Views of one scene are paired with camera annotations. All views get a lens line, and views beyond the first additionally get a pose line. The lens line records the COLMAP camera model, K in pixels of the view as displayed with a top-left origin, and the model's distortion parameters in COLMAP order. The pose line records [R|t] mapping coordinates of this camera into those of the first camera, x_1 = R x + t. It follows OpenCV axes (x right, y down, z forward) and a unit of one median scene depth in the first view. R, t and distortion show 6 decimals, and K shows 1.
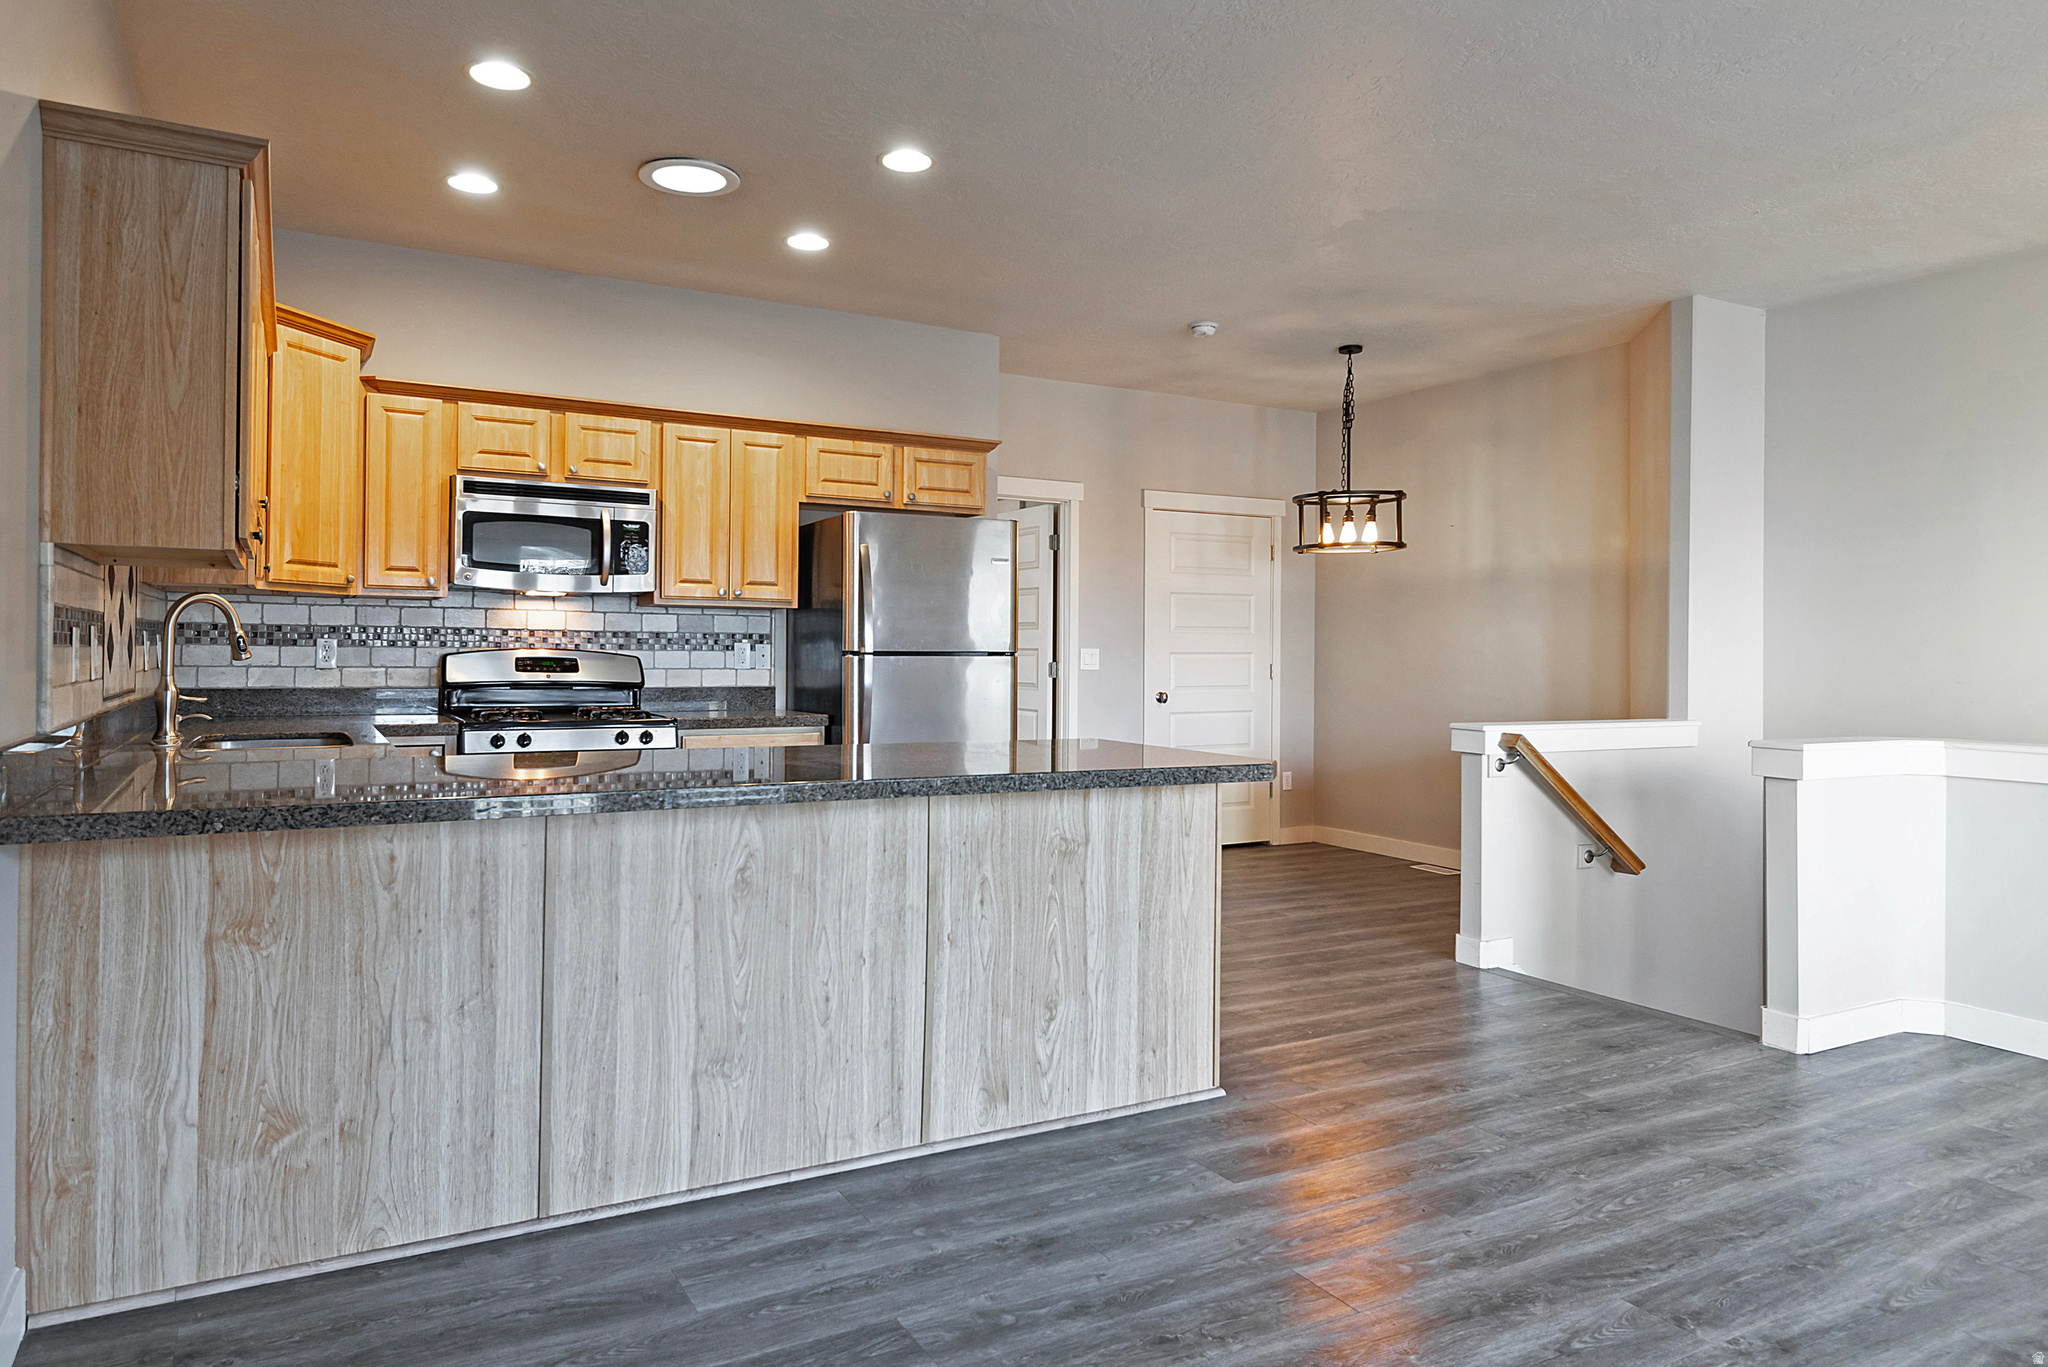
lens RADIAL K [[1279.6, 0, 979.0], [0, 1279.6, 642.6], [0, 0, 1]] dist [0.035542, -0.032606]
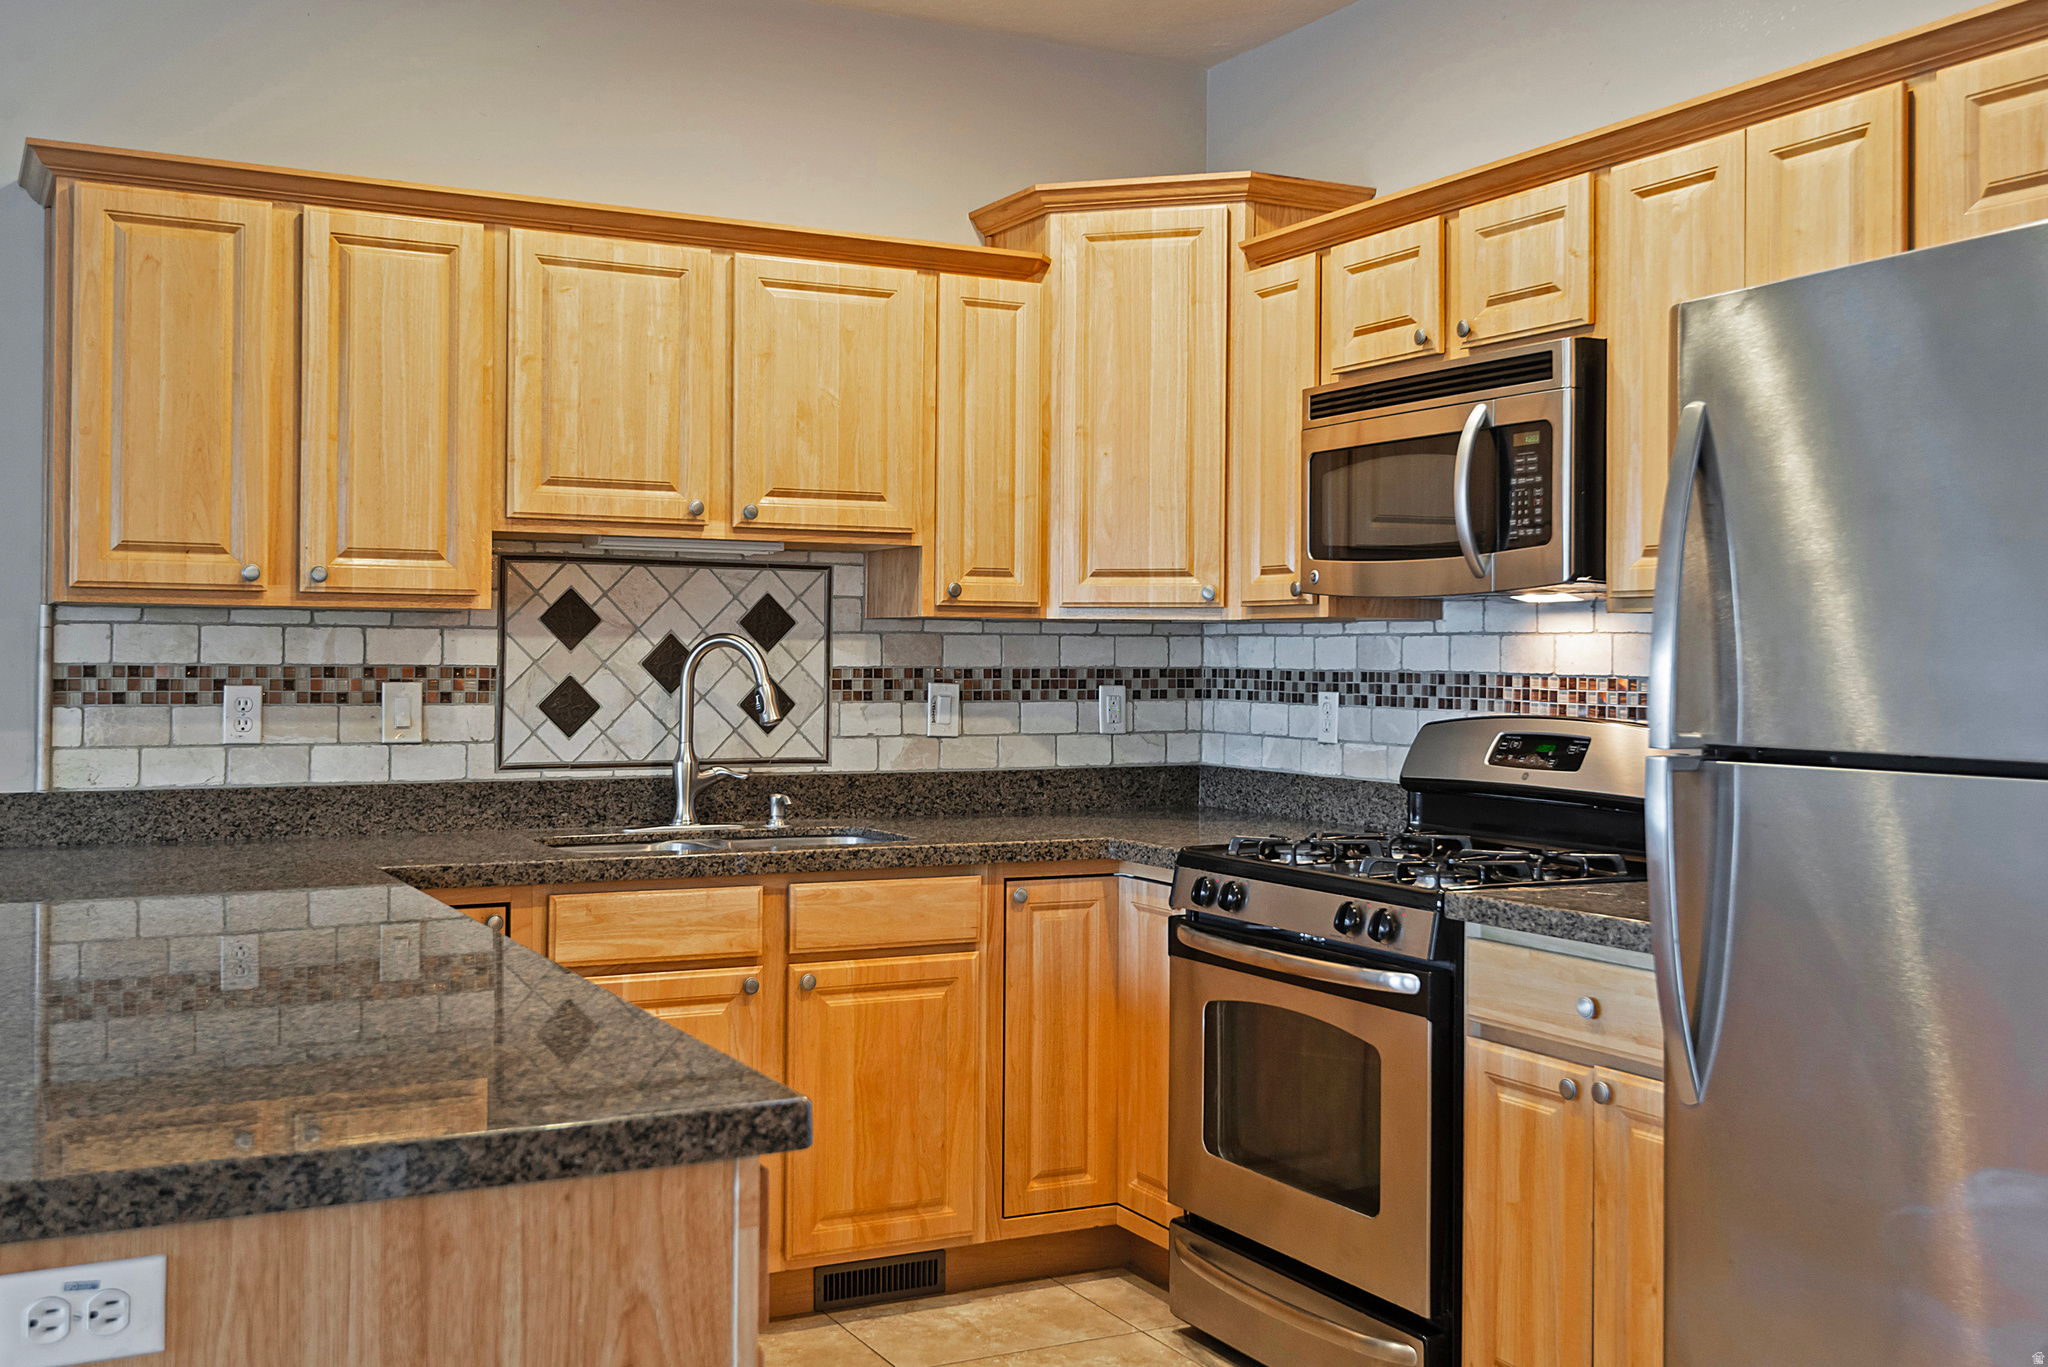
lens RADIAL K [[1996.0, 0, 1012.0], [0, 1996.0, 643.9], [0, 0, 1]] dist [-0.007076, 0.018060]
pose [[-0.014230, -0.017162, -0.999751, 0.528195], [-0.002120, 0.999851, -0.017133, -0.012189], [0.999896, 0.001876, -0.014264, 1.116919]]
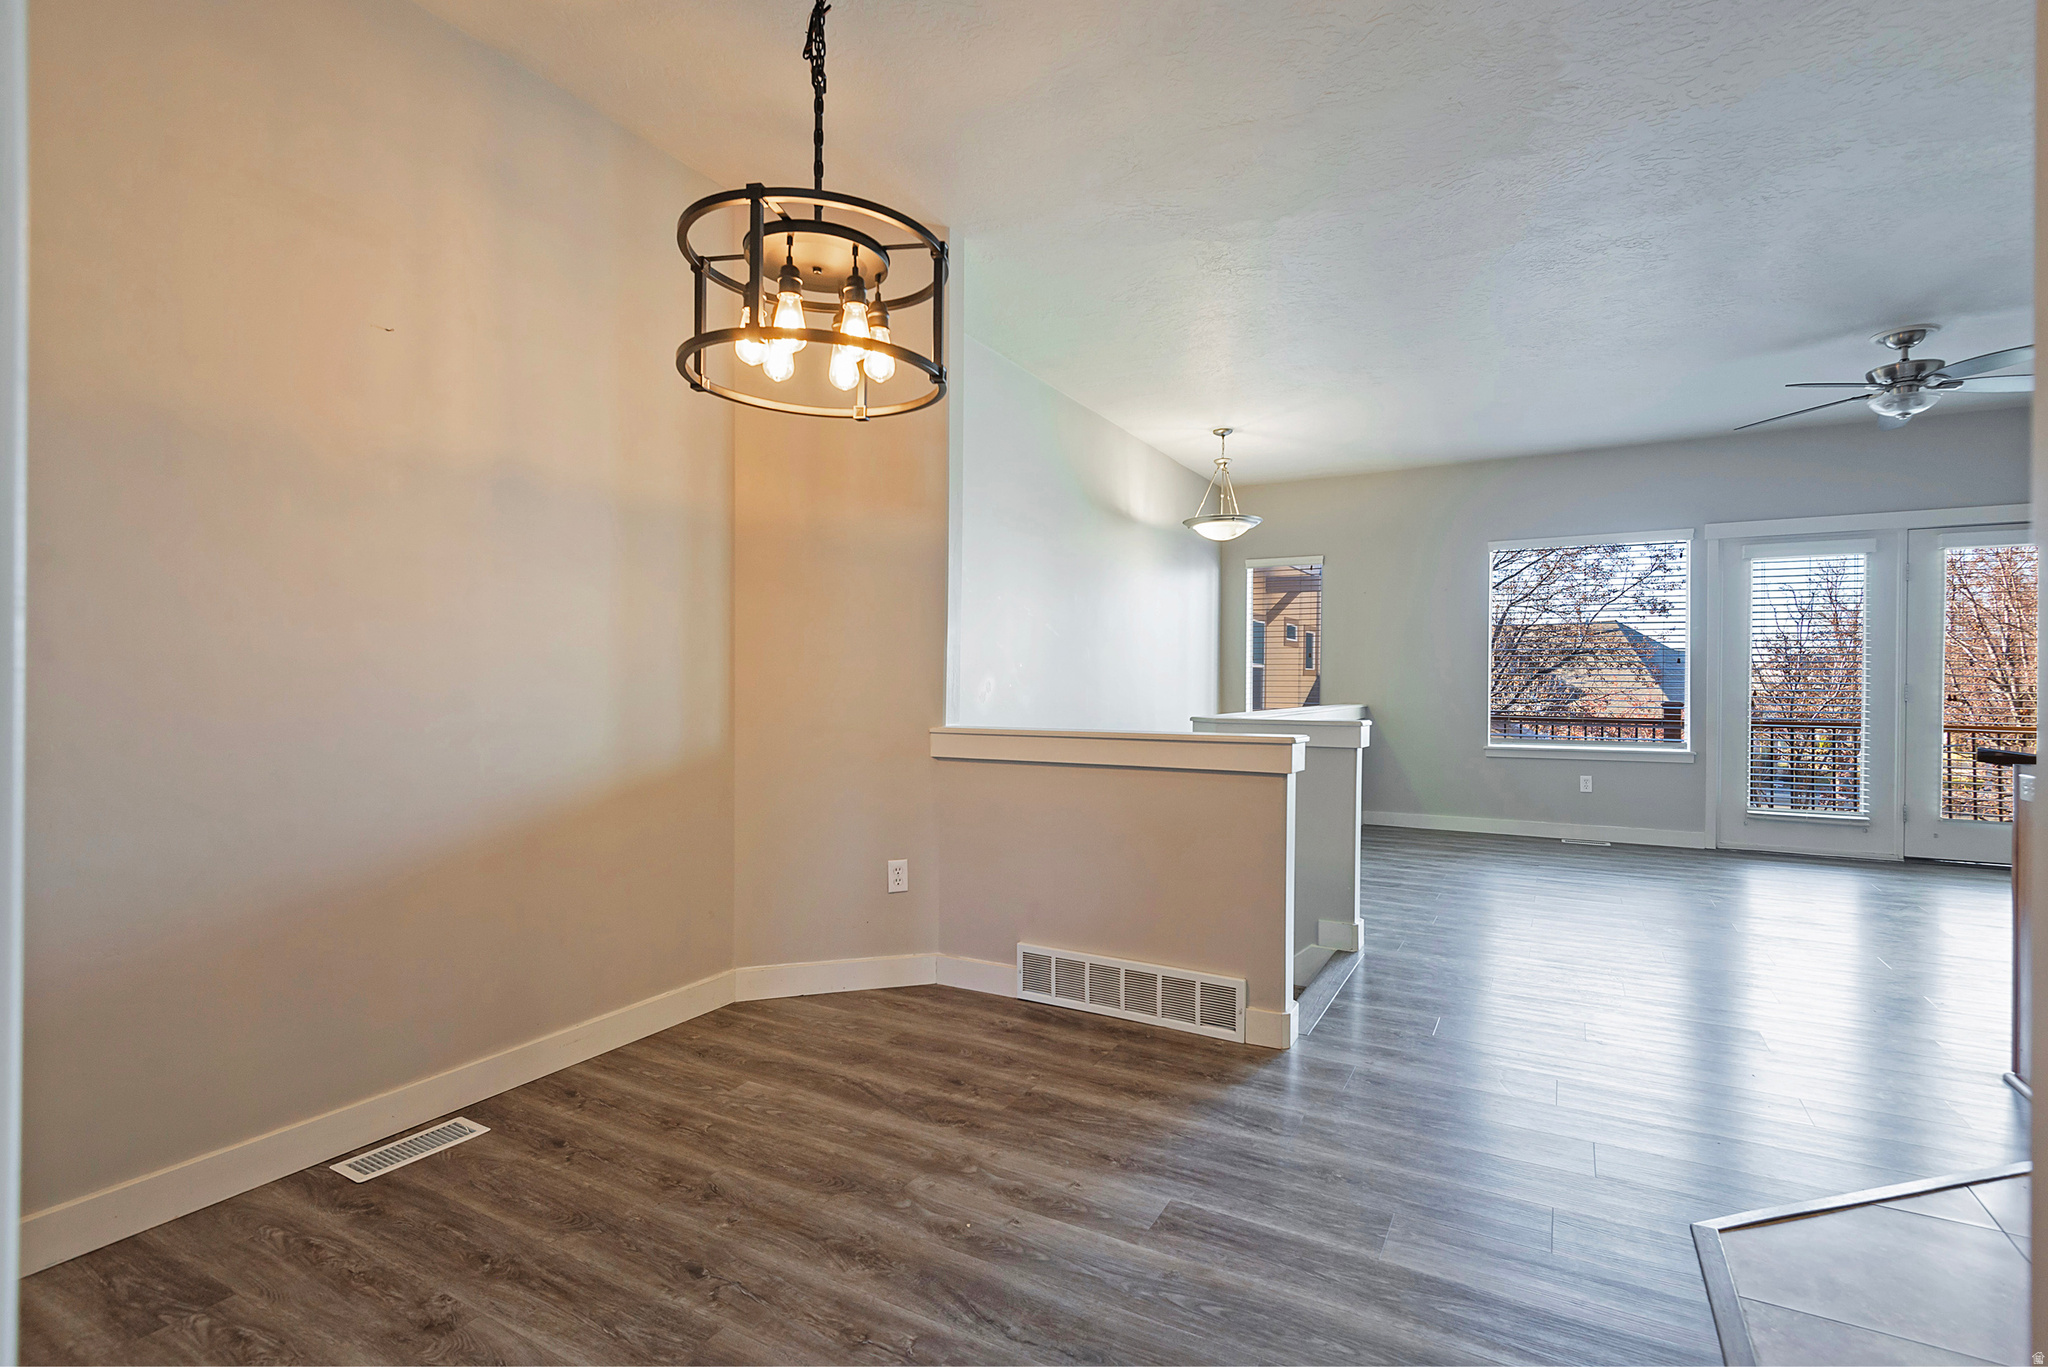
lens RADIAL K [[941.6, 0, 1016.6], [0, 941.6, 694.0], [0, 0, 1]] dist [0.031485, -0.022016]
pose [[-0.533574, -0.017043, 0.845581, -0.017183], [-0.012877, 0.999845, 0.012027, 0.047205], [-0.845655, -0.004471, -0.533711, 1.899102]]
